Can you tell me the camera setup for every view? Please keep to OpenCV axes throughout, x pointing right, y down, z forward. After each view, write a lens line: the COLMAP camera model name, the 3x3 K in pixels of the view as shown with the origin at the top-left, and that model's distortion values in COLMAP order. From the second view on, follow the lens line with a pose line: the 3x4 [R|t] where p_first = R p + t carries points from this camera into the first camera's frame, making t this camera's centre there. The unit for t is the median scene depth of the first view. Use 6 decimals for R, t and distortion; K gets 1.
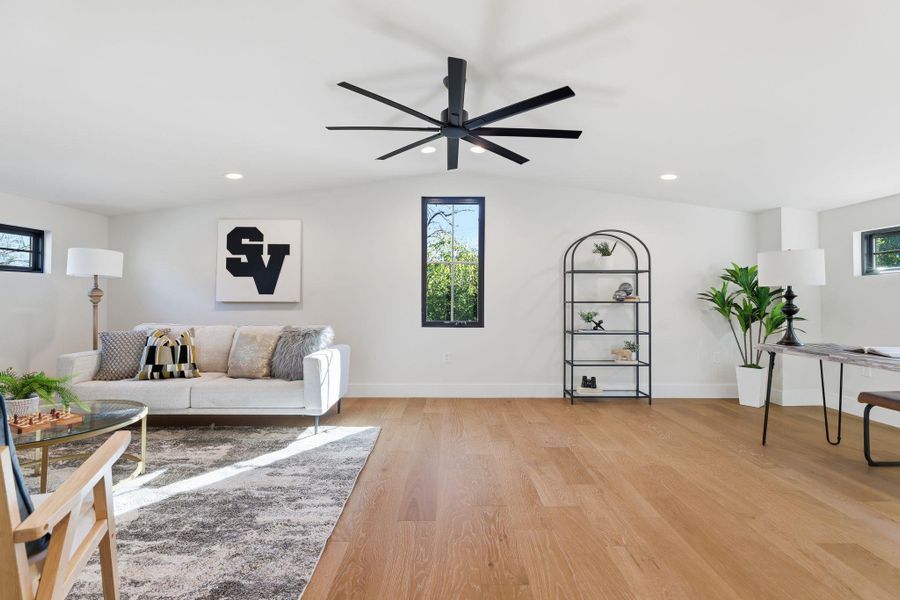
lens RADIAL K [[405.3, 0, 451.5], [0, 405.3, 295.7], [0, 0, 1]] dist [-0.004133, 0.000258]
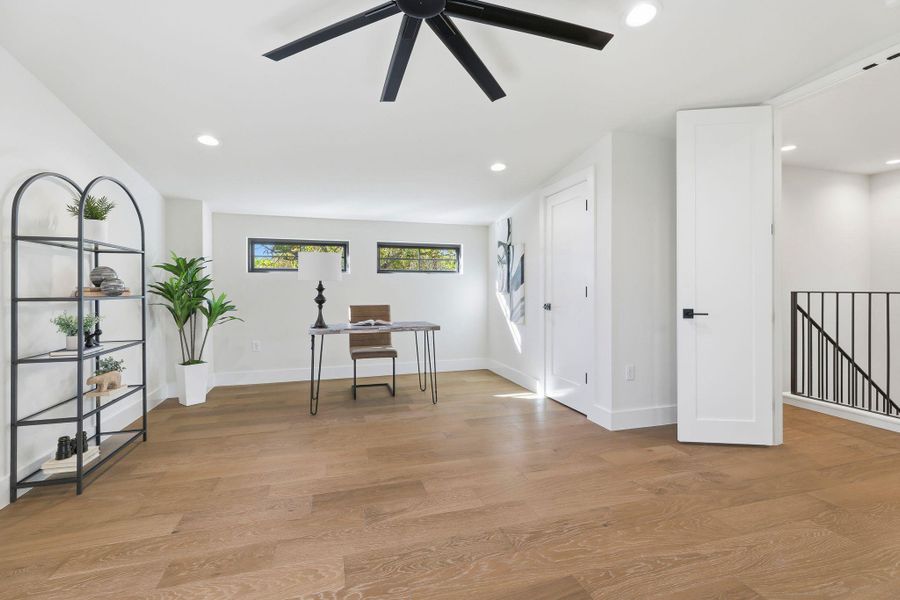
lens RADIAL K [[405.3, 0, 451.8], [0, 405.3, 298.7], [0, 0, 1]] dist [-0.004133, 0.000258]
pose [[-0.284740, -0.019683, 0.958403, -0.476811], [-0.003746, 0.999804, 0.019420, 0.005327], [-0.958598, 0.001940, -0.284758, 0.966790]]
